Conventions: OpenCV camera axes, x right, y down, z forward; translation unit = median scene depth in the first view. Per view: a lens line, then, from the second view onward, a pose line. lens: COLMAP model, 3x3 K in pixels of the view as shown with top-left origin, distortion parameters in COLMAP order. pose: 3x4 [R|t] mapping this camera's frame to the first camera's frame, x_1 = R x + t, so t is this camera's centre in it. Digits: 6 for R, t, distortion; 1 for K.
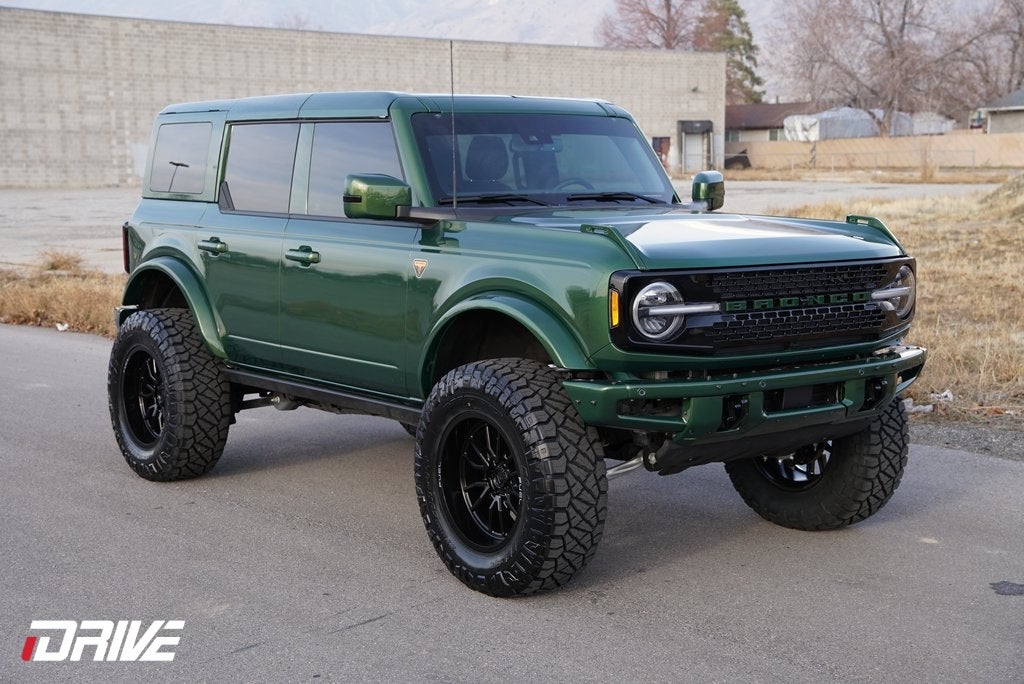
lens RADIAL K [[1424.4, 0, 496.6], [0, 1424.4, 343.7], [0, 0, 1]] dist [0.178825, 0.099030]
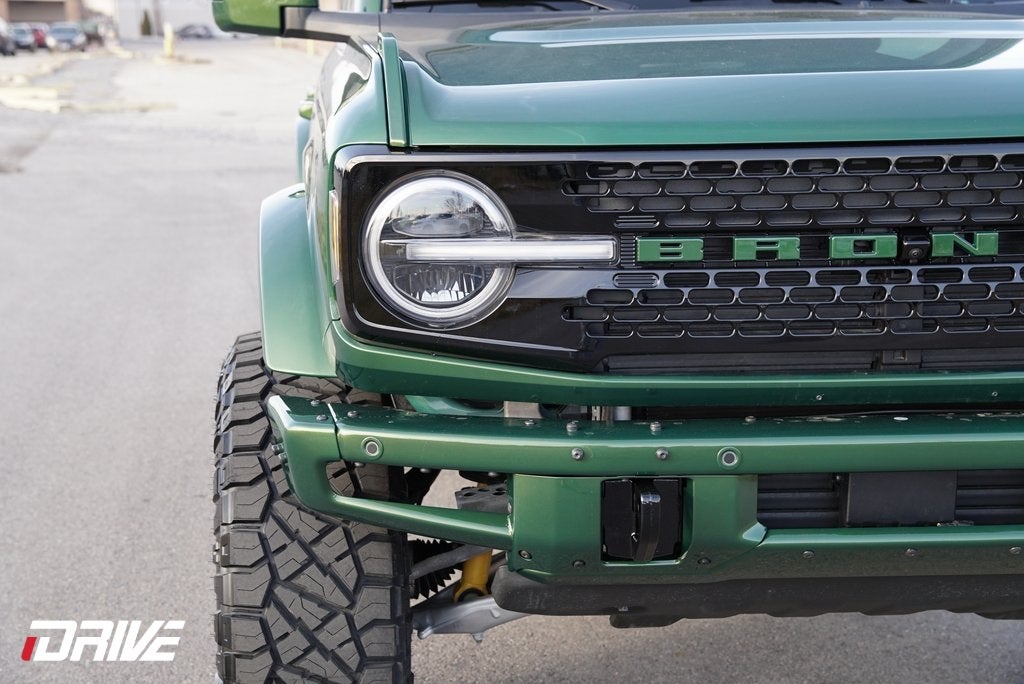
lens RADIAL K [[1660.0, 0, 488.0], [0, 1660.0, 343.3], [0, 0, 1]] dist [0.266295, 0.131800]
pose [[0.855197, 0.091913, -0.510088, 0.317344], [-0.055968, 0.994772, 0.085414, -0.032815], [0.515272, -0.044497, 0.855871, 0.525589]]
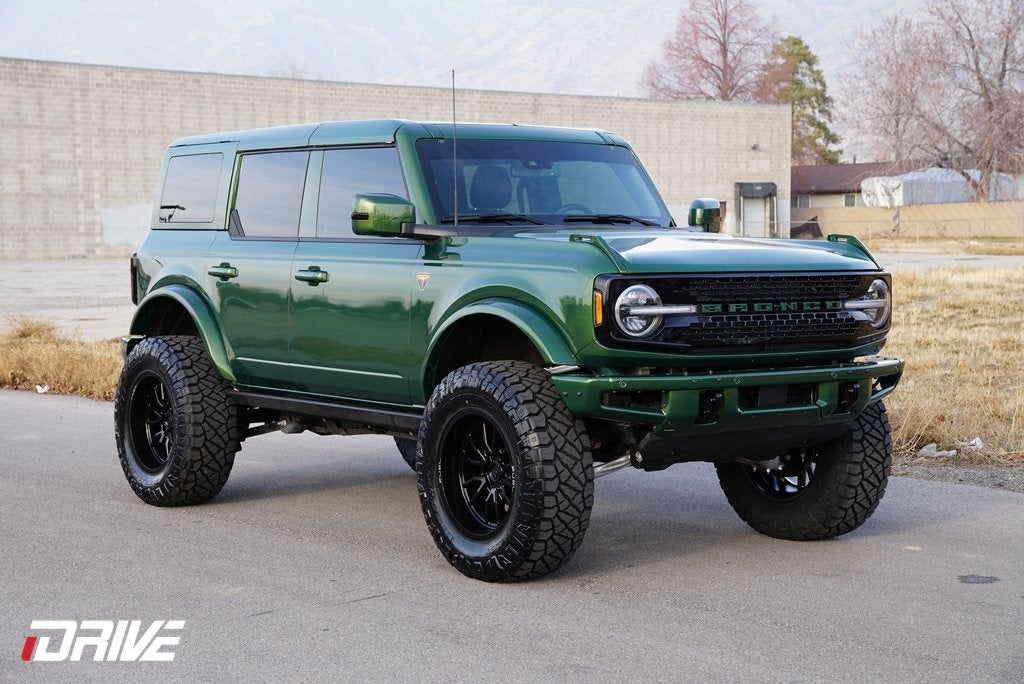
lens RADIAL K [[1660.0, 0, 488.0], [0, 1660.0, 343.3], [0, 0, 1]] dist [0.266295, 0.131800]
pose [[0.999787, 0.003177, -0.020372, 0.020566], [-0.004347, 0.998326, -0.057671, 0.065771], [0.020155, 0.057747, 0.998128, -0.237971]]
